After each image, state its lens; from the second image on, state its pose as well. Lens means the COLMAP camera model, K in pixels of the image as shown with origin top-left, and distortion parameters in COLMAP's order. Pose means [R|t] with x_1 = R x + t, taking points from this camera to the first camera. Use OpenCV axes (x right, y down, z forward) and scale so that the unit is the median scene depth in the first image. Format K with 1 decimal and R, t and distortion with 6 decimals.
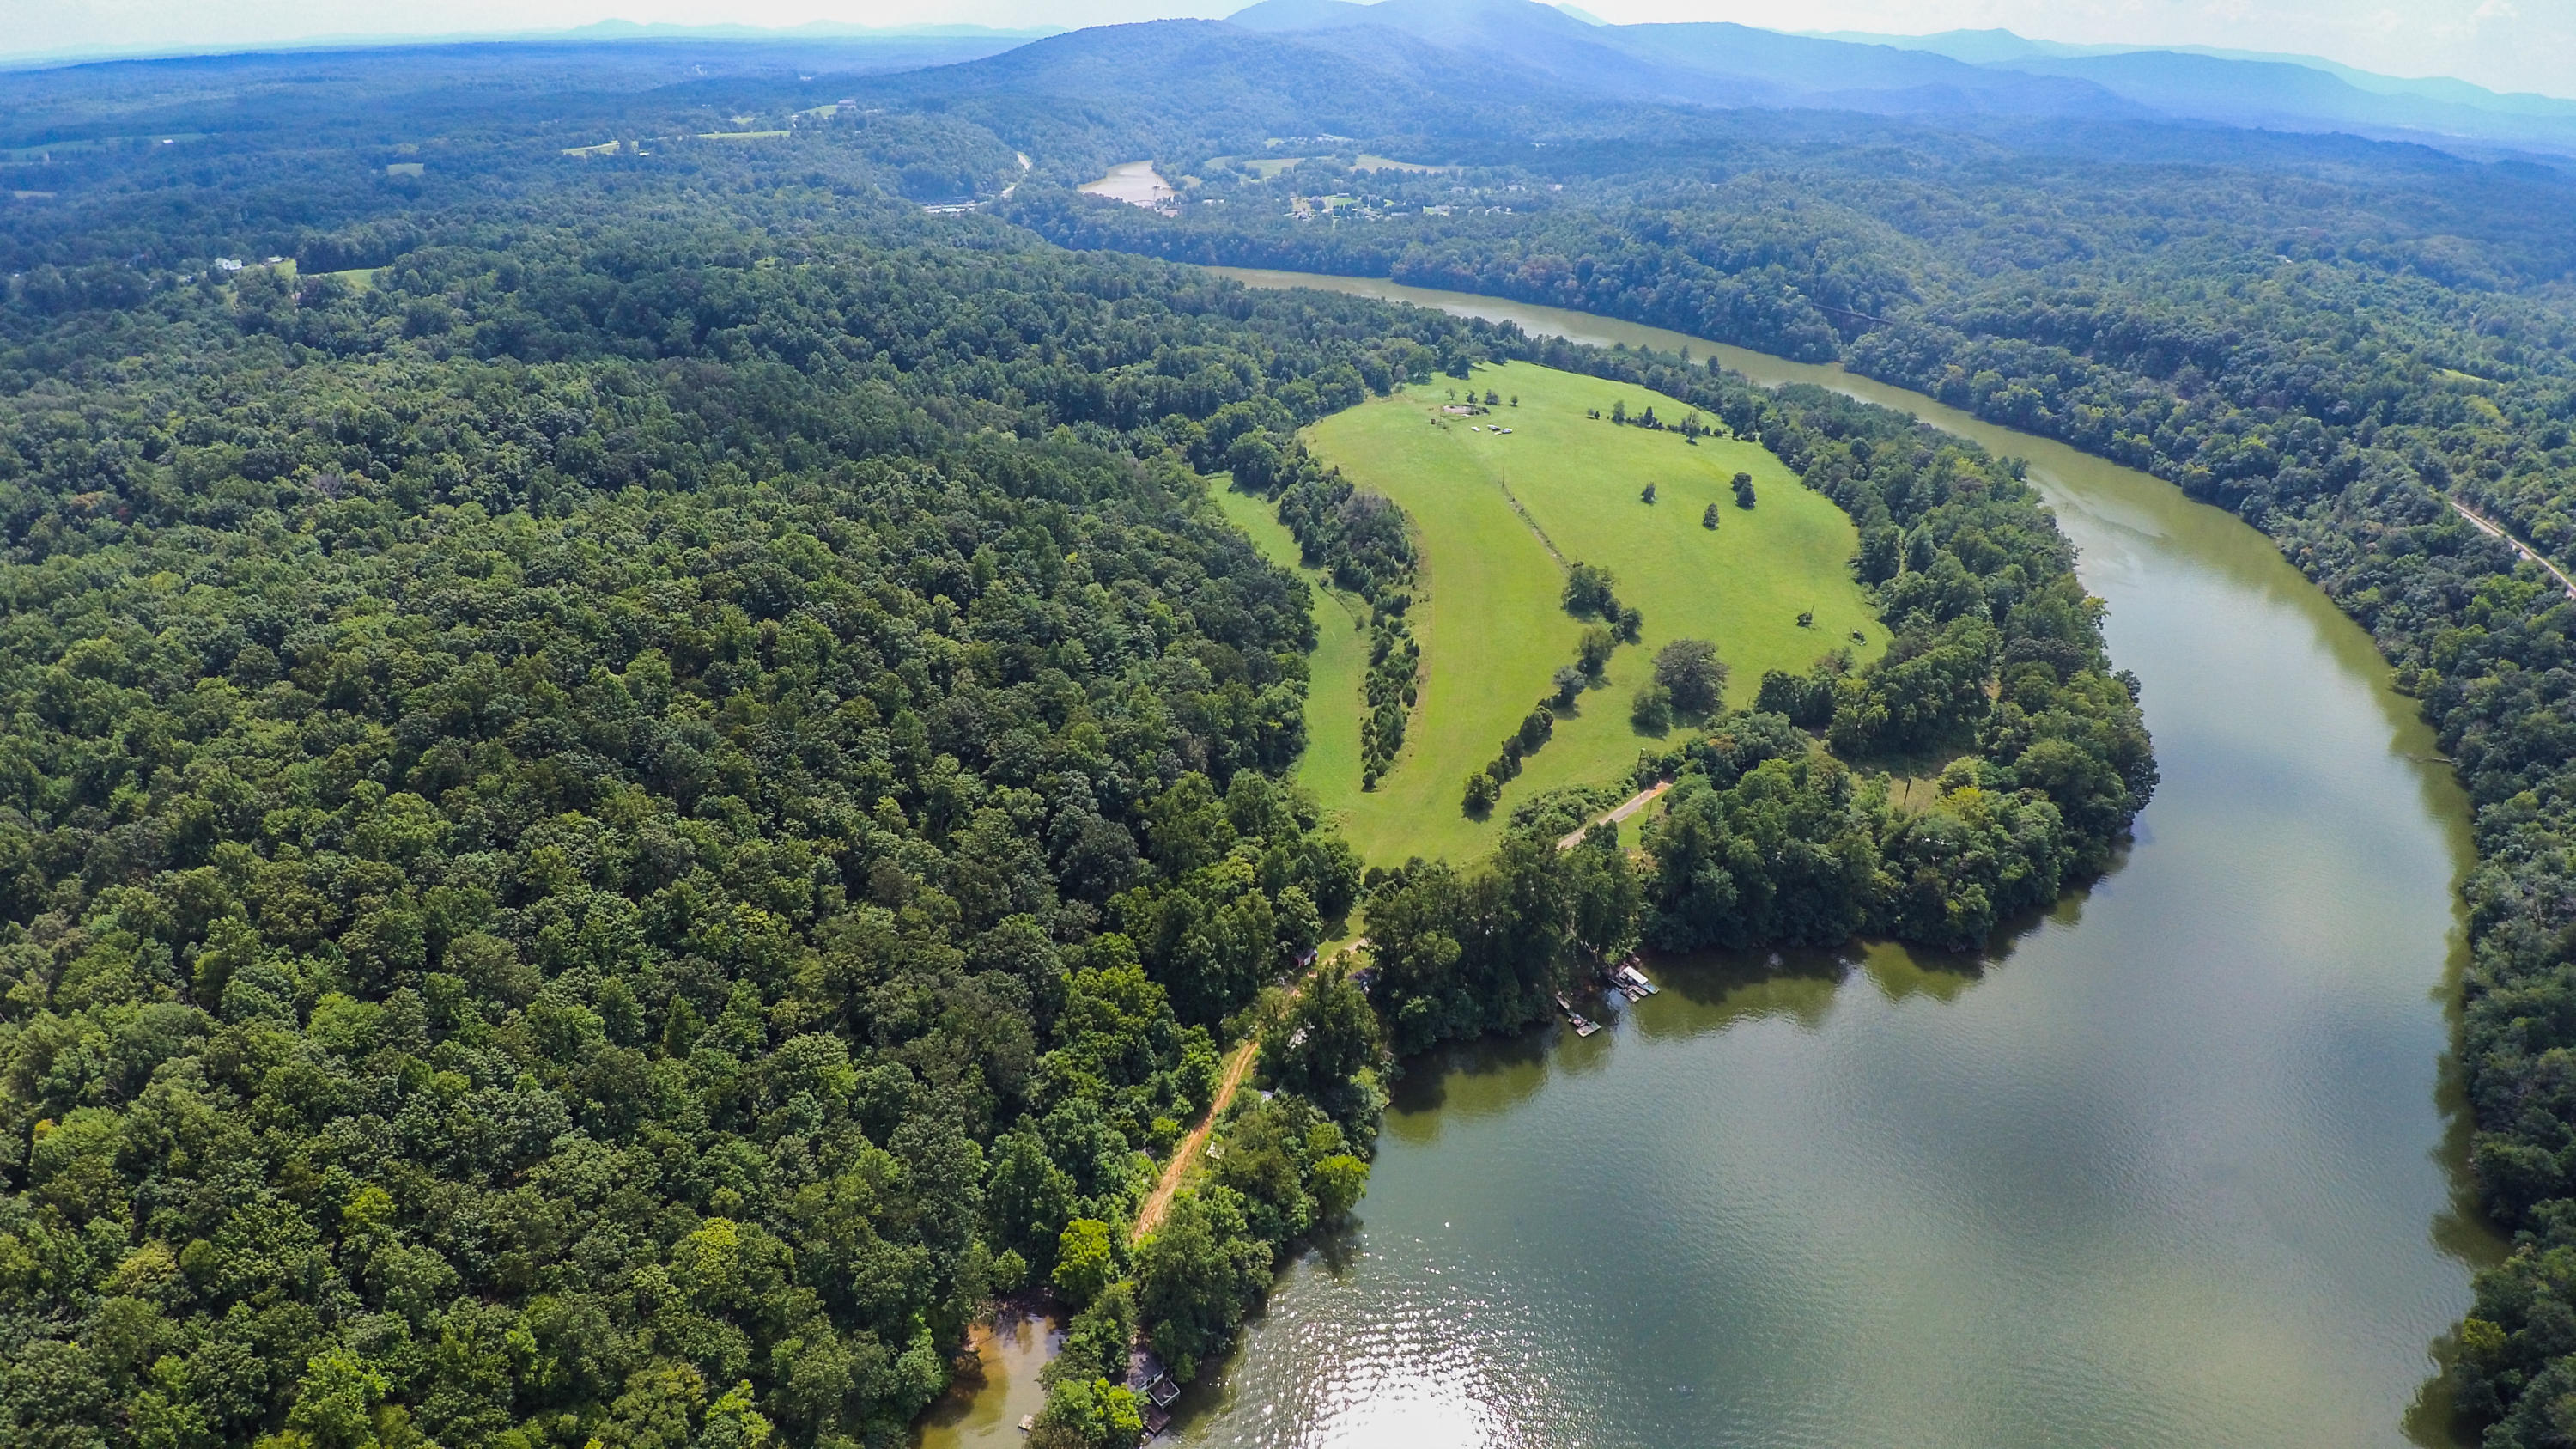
lens RADIAL K [[1315.1, 0, 1302.1], [0, 1315.1, 710.7], [0, 0, 1]] dist [-0.040470, -0.019175]
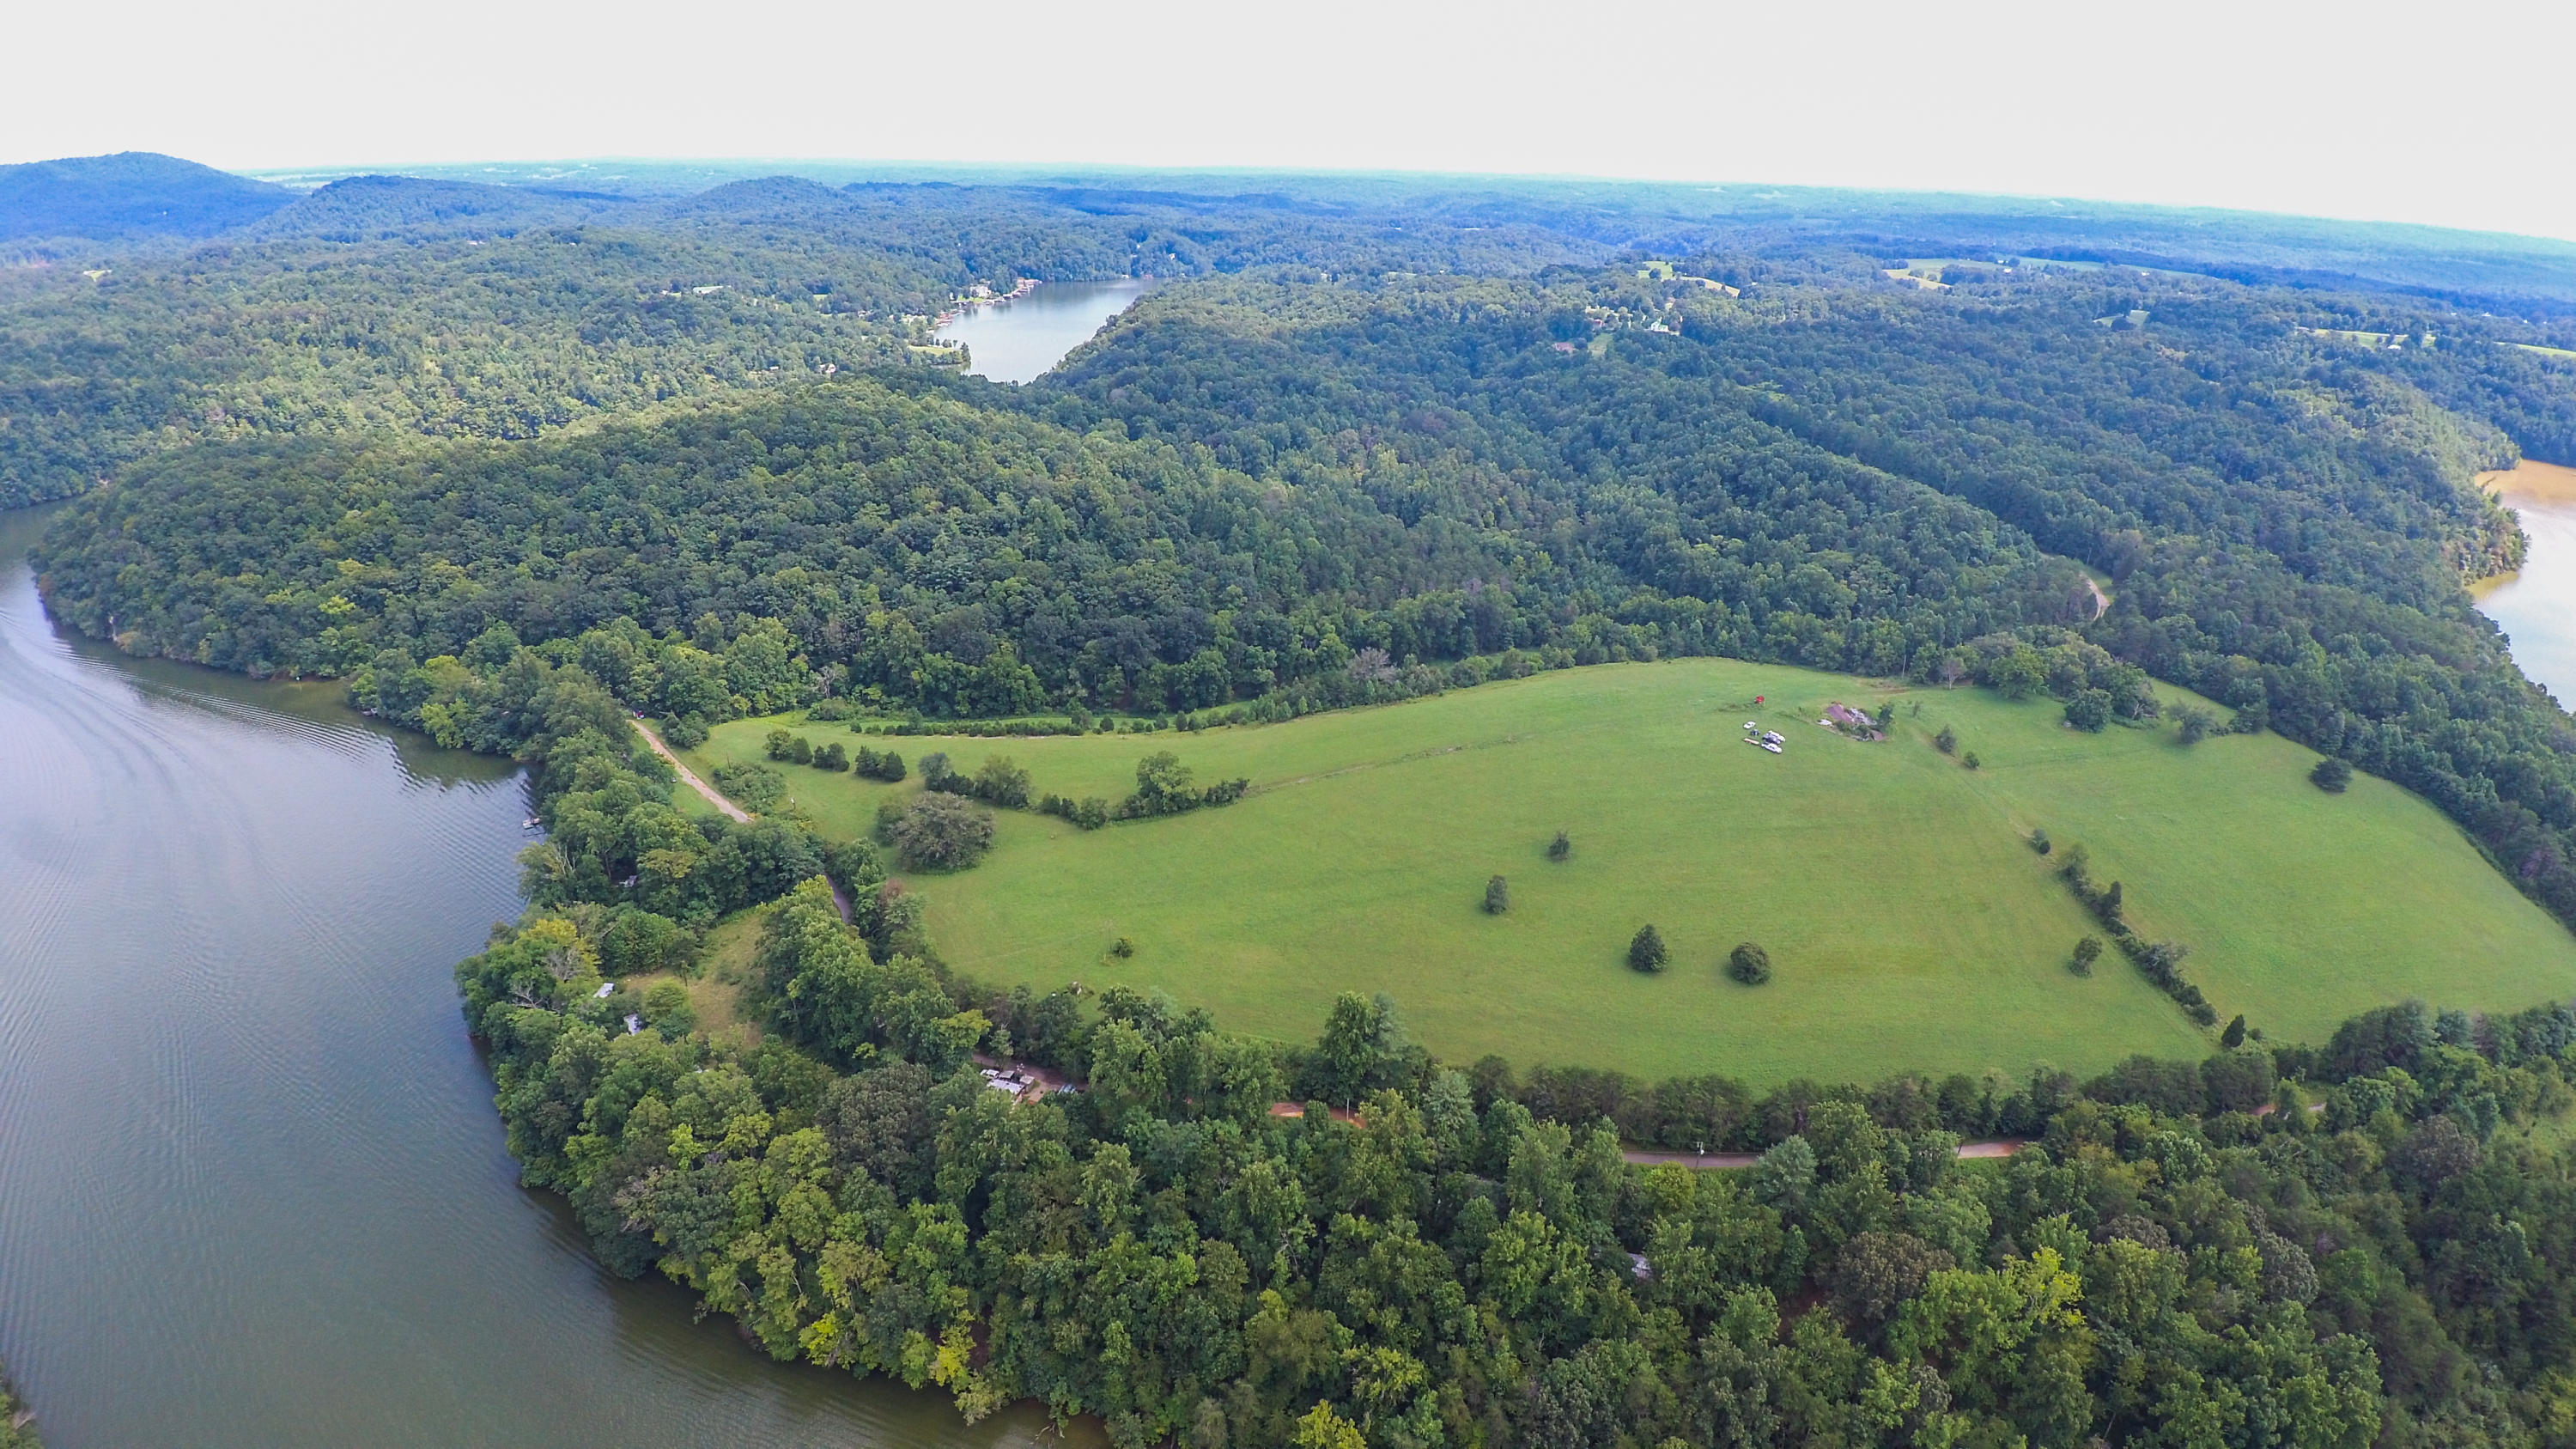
lens RADIAL K [[1318.1, 0, 1295.6], [0, 1318.1, 707.3], [0, 0, 1]] dist [-0.033026, -0.023328]
pose [[0.081787, 0.363866, -0.927854, 0.612025], [-0.476332, 0.832034, 0.284302, -0.256296], [0.875453, 0.418714, 0.241371, 0.542561]]
